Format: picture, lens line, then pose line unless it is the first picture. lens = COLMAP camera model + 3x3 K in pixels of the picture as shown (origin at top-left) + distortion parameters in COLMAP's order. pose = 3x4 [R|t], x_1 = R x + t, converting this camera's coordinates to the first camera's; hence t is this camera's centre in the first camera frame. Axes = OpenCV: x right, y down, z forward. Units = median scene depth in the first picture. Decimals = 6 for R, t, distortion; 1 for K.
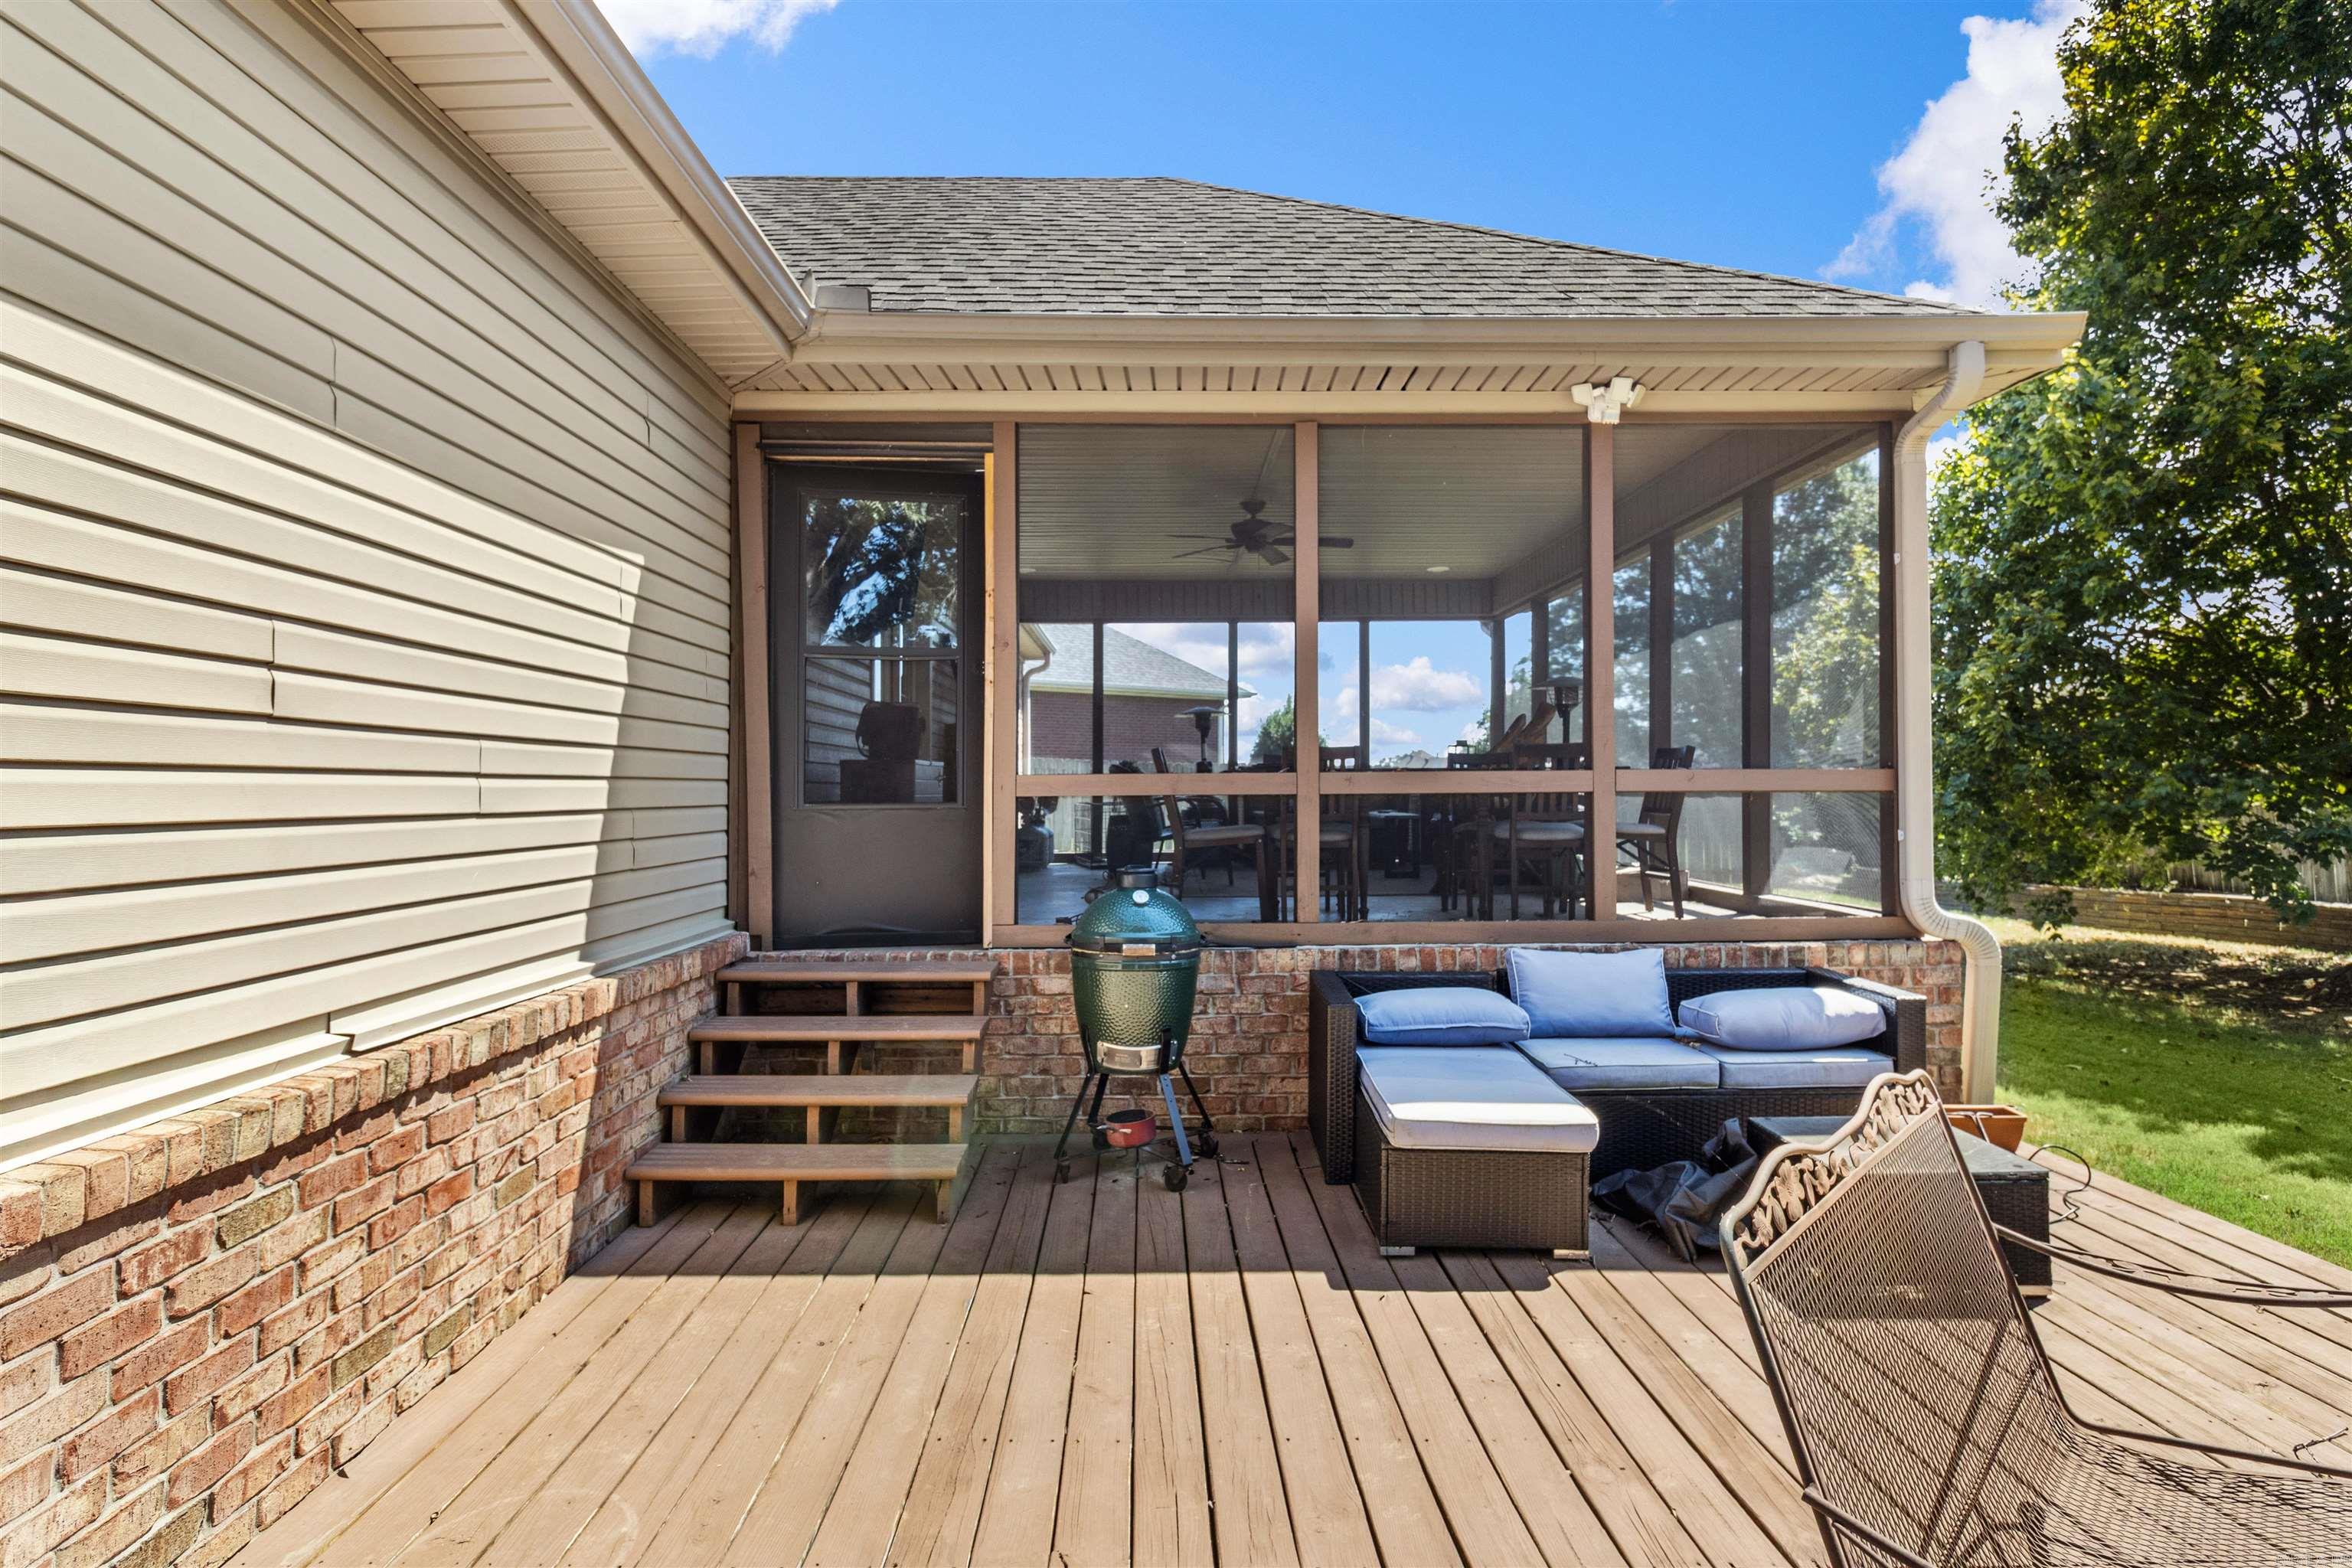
lens RADIAL K [[1189.0, 0, 1179.3], [0, 1189.0, 771.3], [0, 0, 1]] dist [-0.004035, -0.000639]
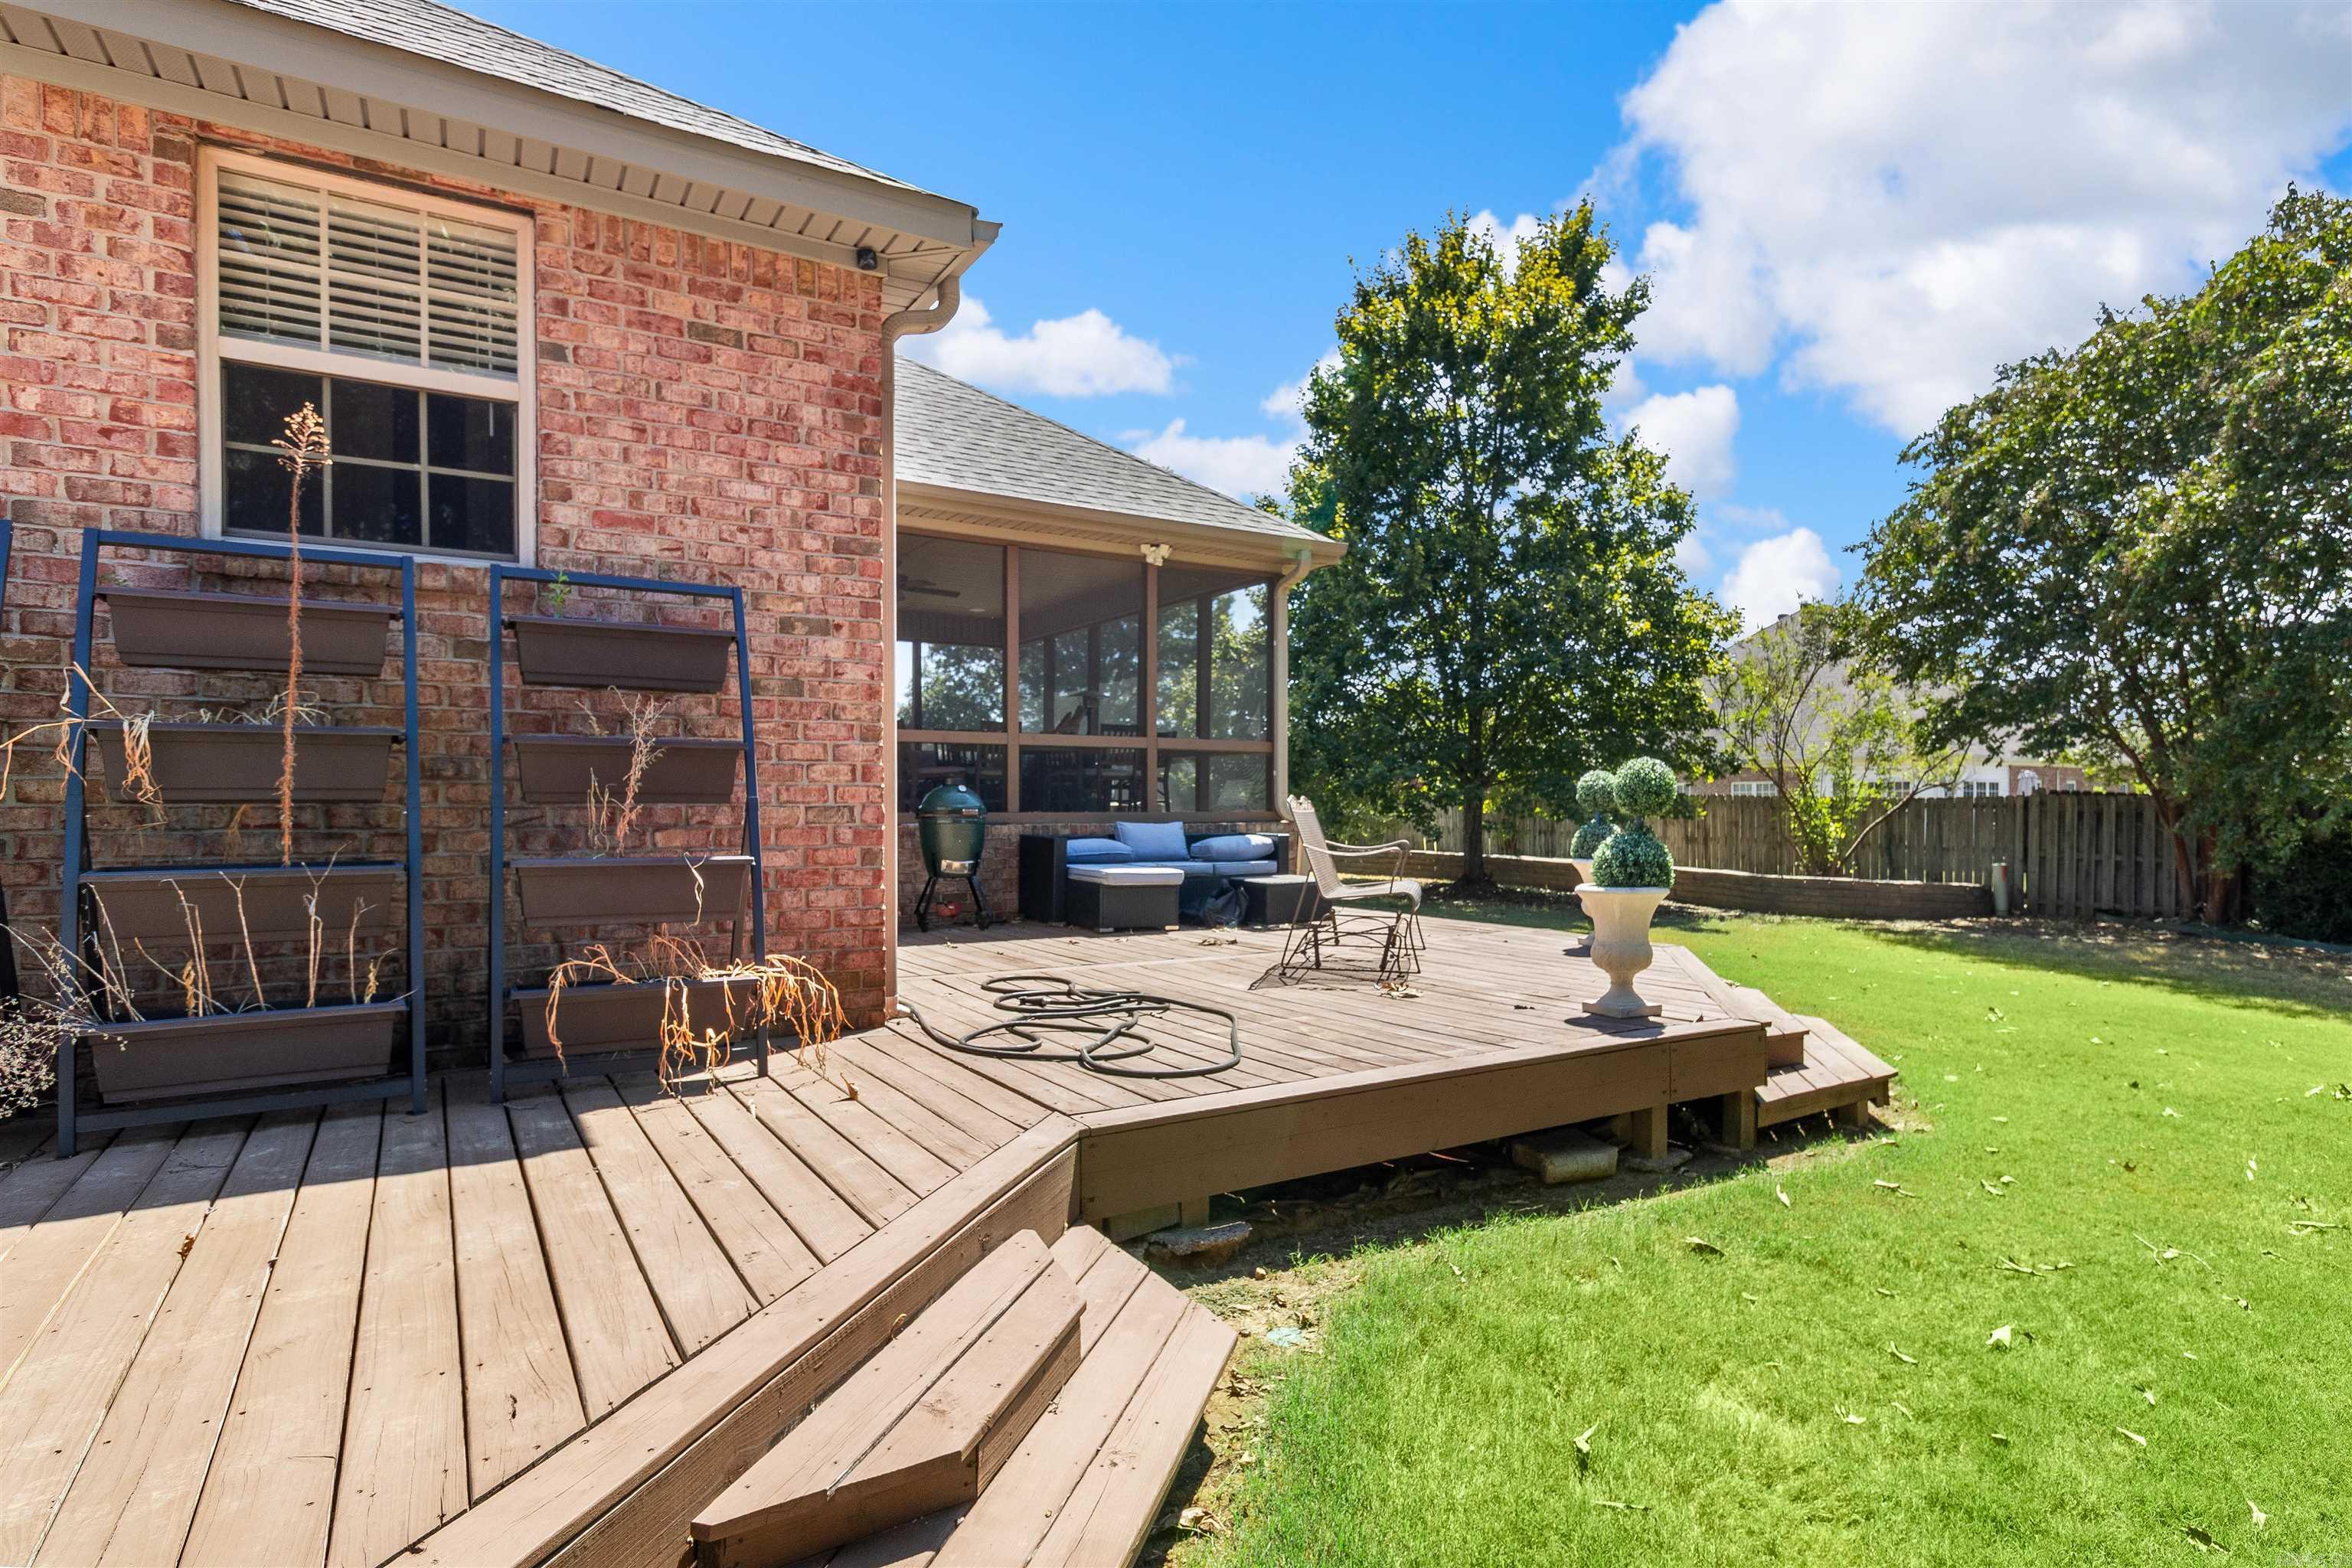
lens RADIAL K [[1217.6, 0, 1176.0], [0, 1217.6, 784.0], [0, 0, 1]] dist [-0.000486, -0.000195]
pose [[0.868740, 0.017447, 0.494961, -0.324655], [-0.015777, 0.999847, -0.007552, 0.048268], [-0.495017, -0.001248, 0.868882, -0.418988]]
